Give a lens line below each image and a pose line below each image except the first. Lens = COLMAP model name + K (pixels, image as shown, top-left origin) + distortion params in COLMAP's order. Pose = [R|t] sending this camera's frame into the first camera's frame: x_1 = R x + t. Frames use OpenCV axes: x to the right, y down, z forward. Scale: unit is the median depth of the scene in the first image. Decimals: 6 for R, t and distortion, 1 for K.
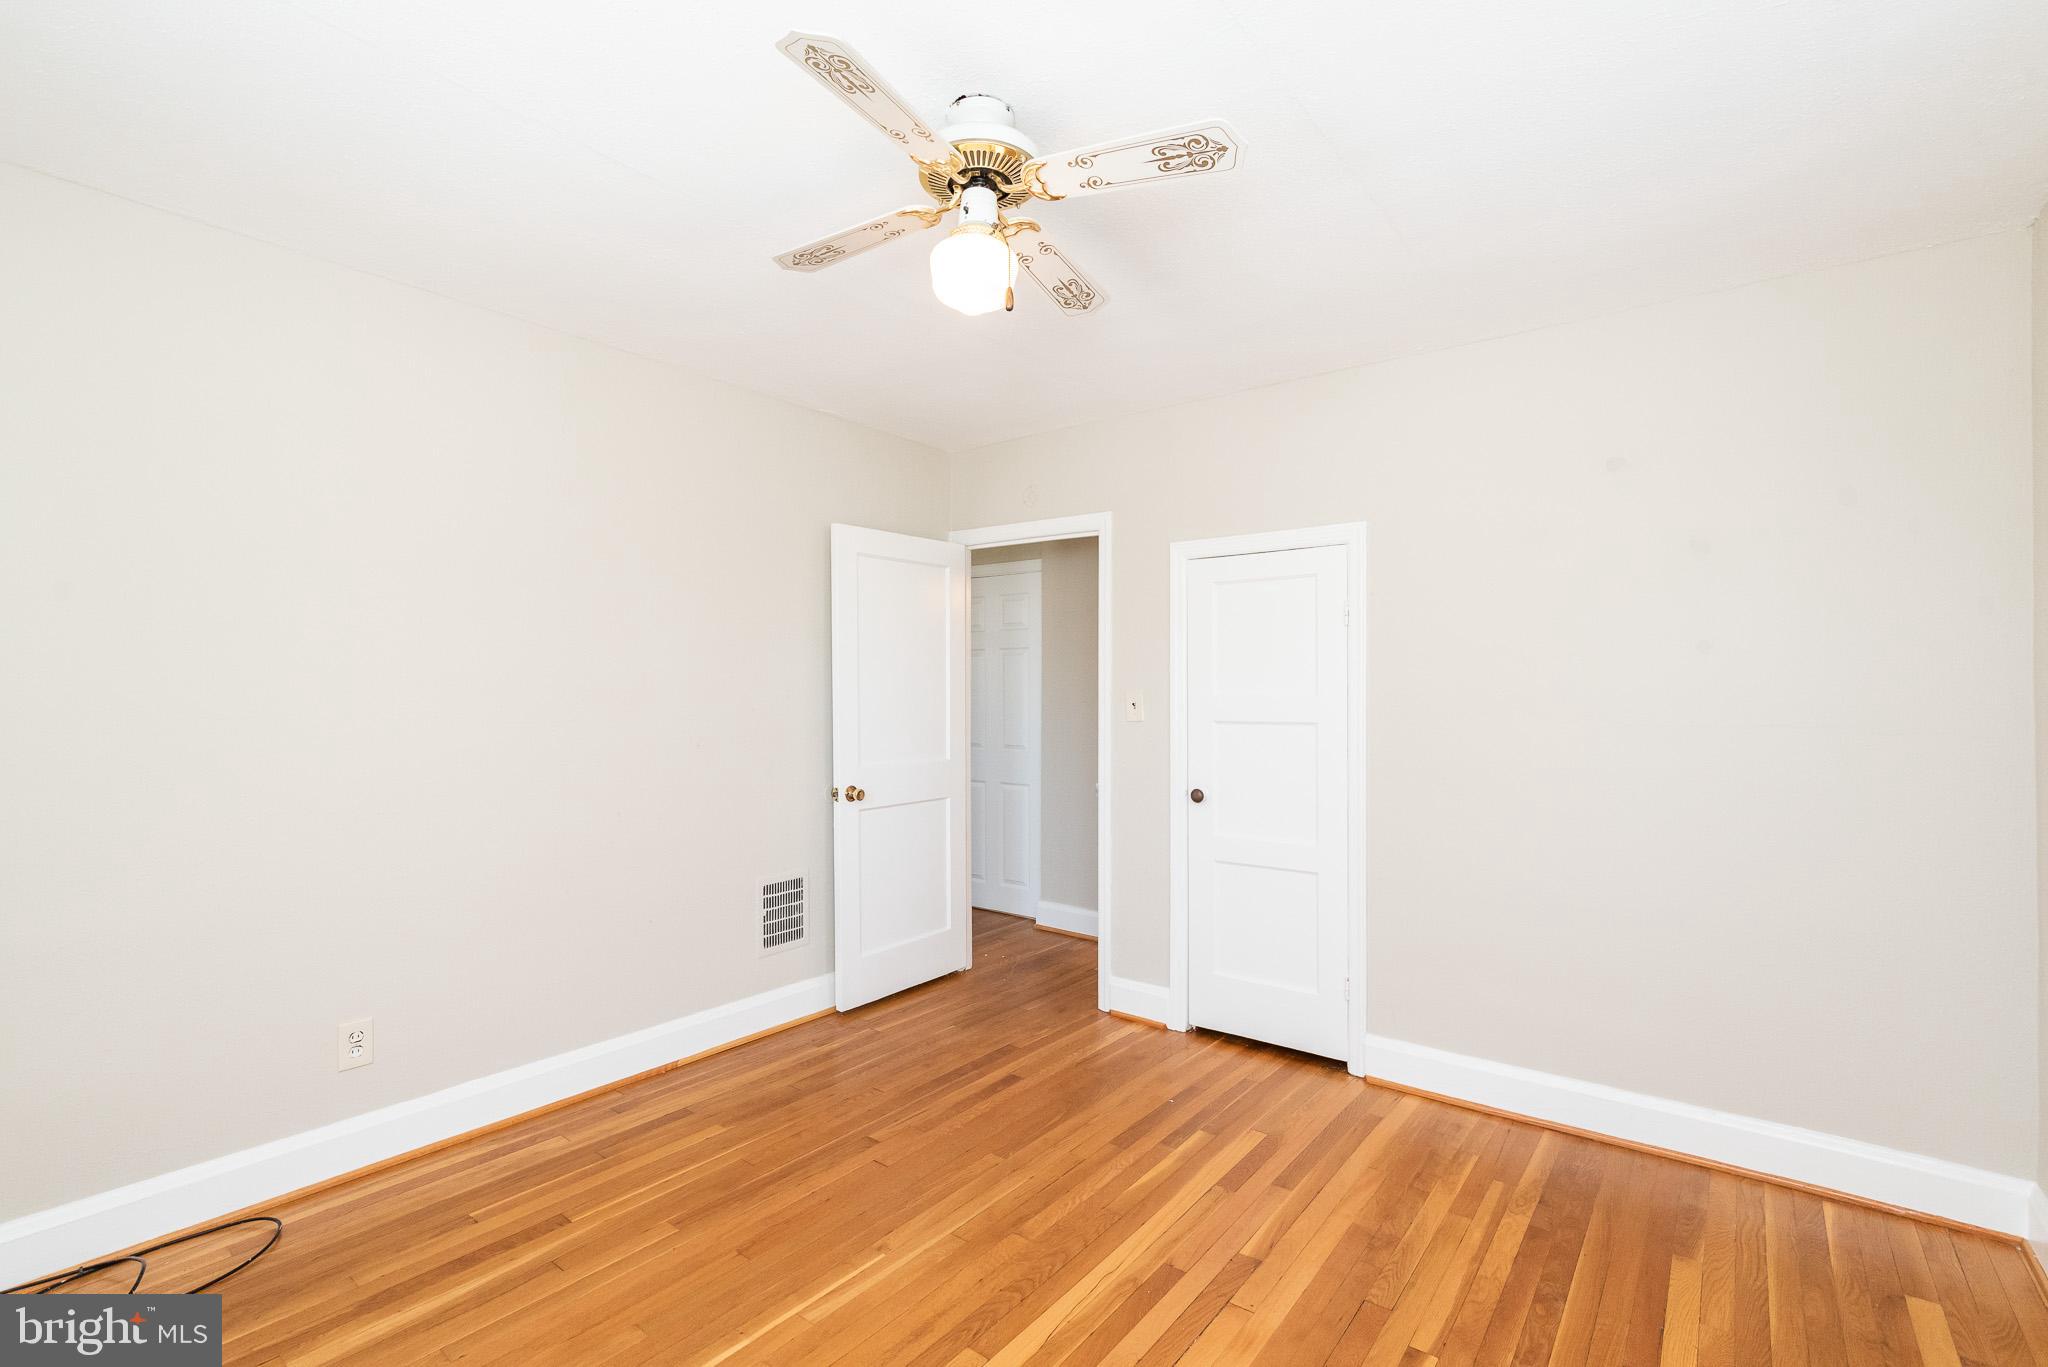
lens RADIAL K [[919.6, 0, 1019.6], [0, 919.6, 682.7], [0, 0, 1]] dist [0.004103, -0.000355]
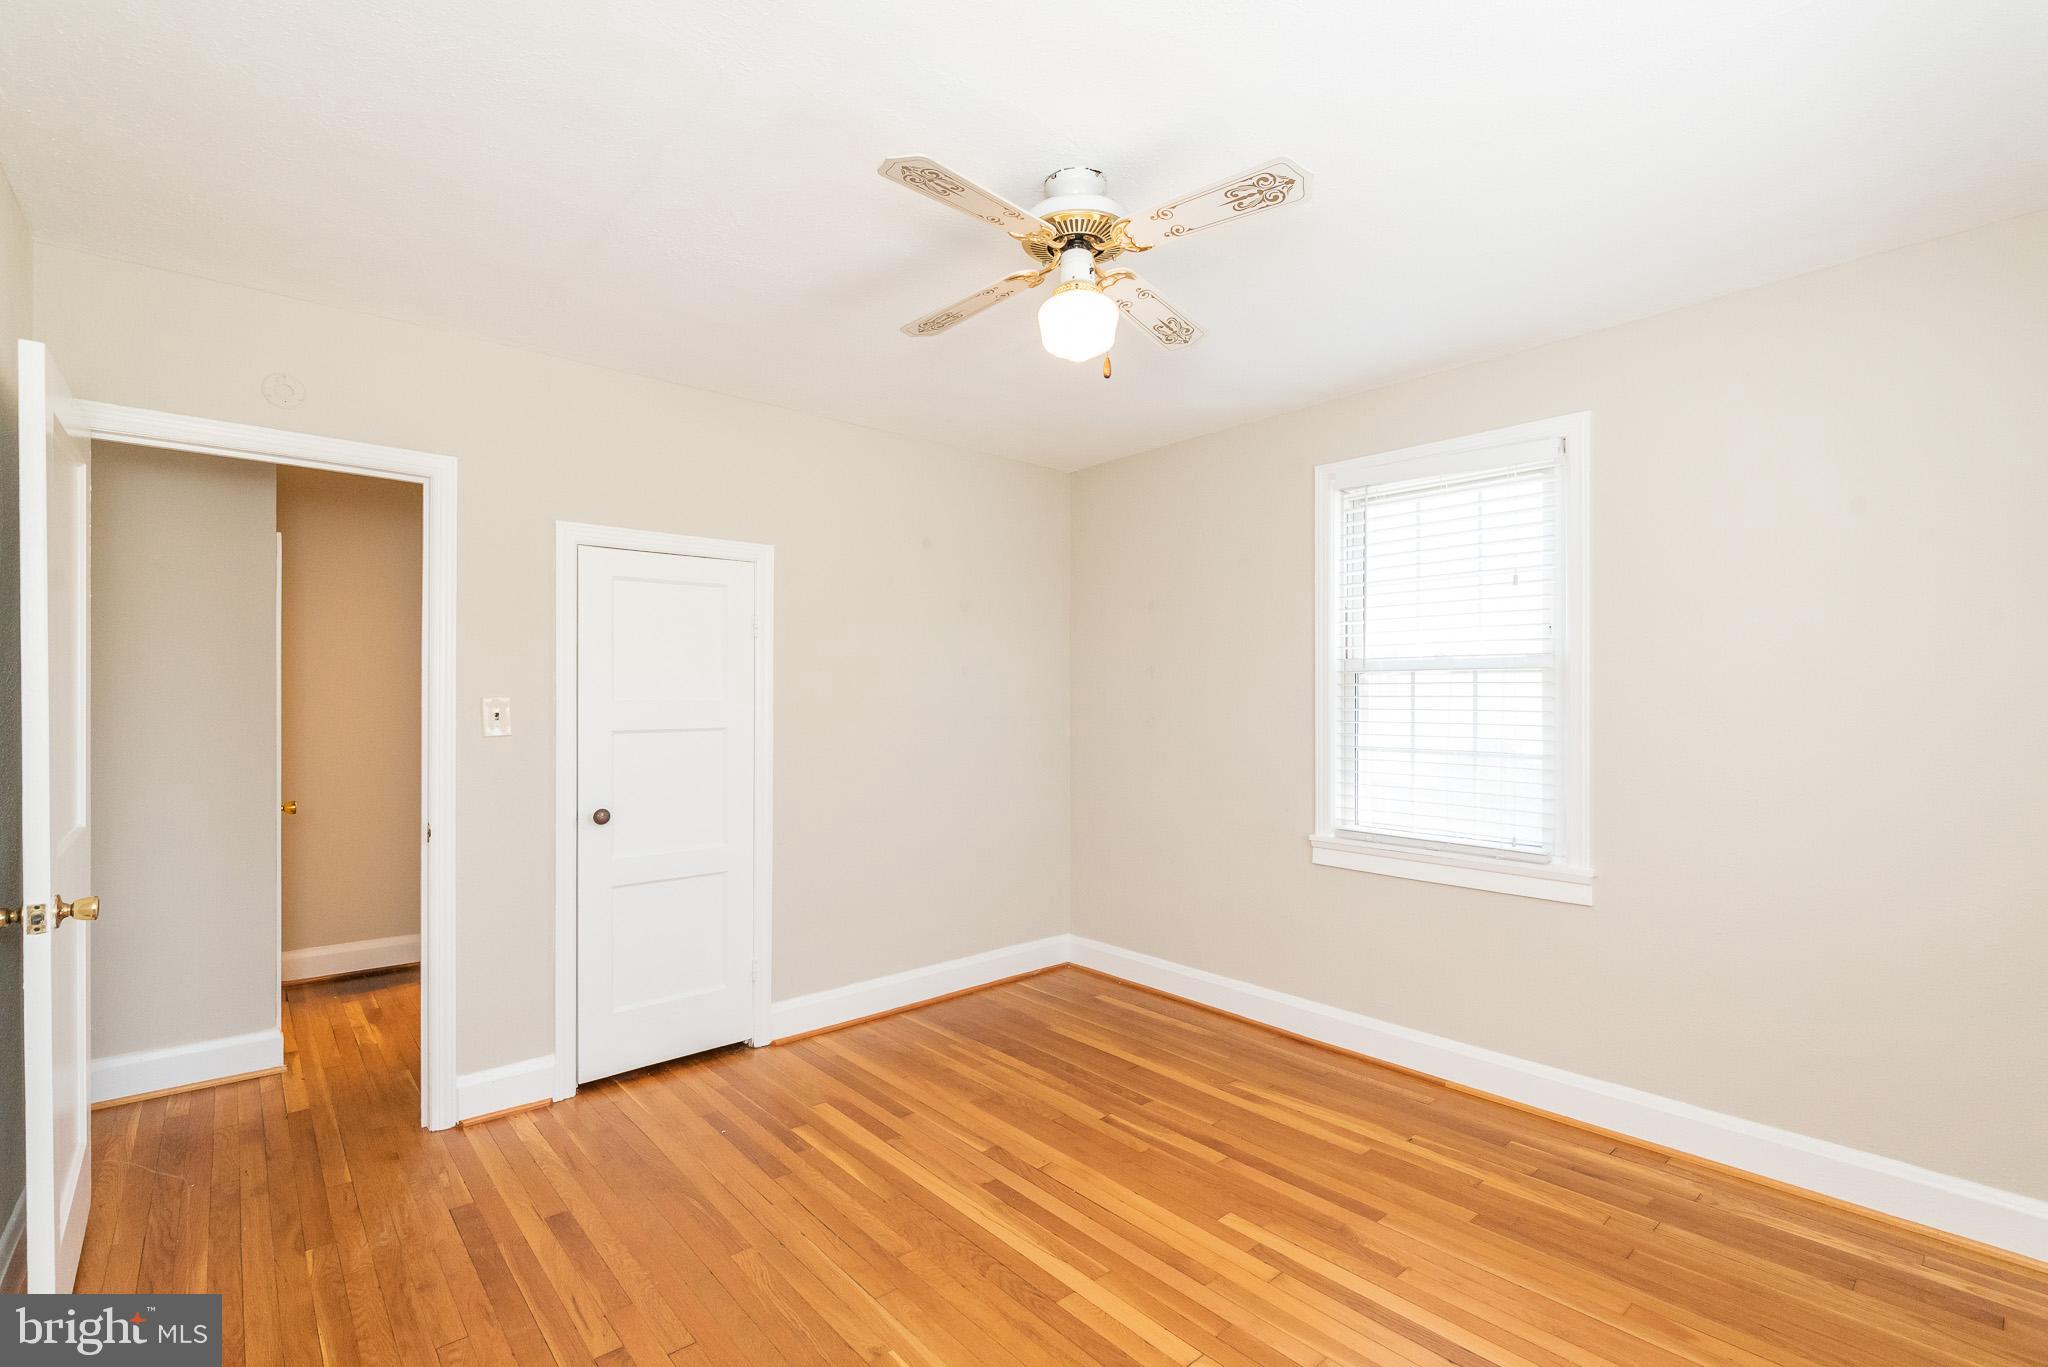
lens RADIAL K [[919.6, 0, 1026.3], [0, 919.6, 689.7], [0, 0, 1]] dist [0.004103, -0.000355]
pose [[0.187901, 0.007809, 0.982157, -0.771351], [-0.013028, 0.999900, -0.005457, 0.001238], [-0.982101, -0.011771, 0.187984, 0.565964]]
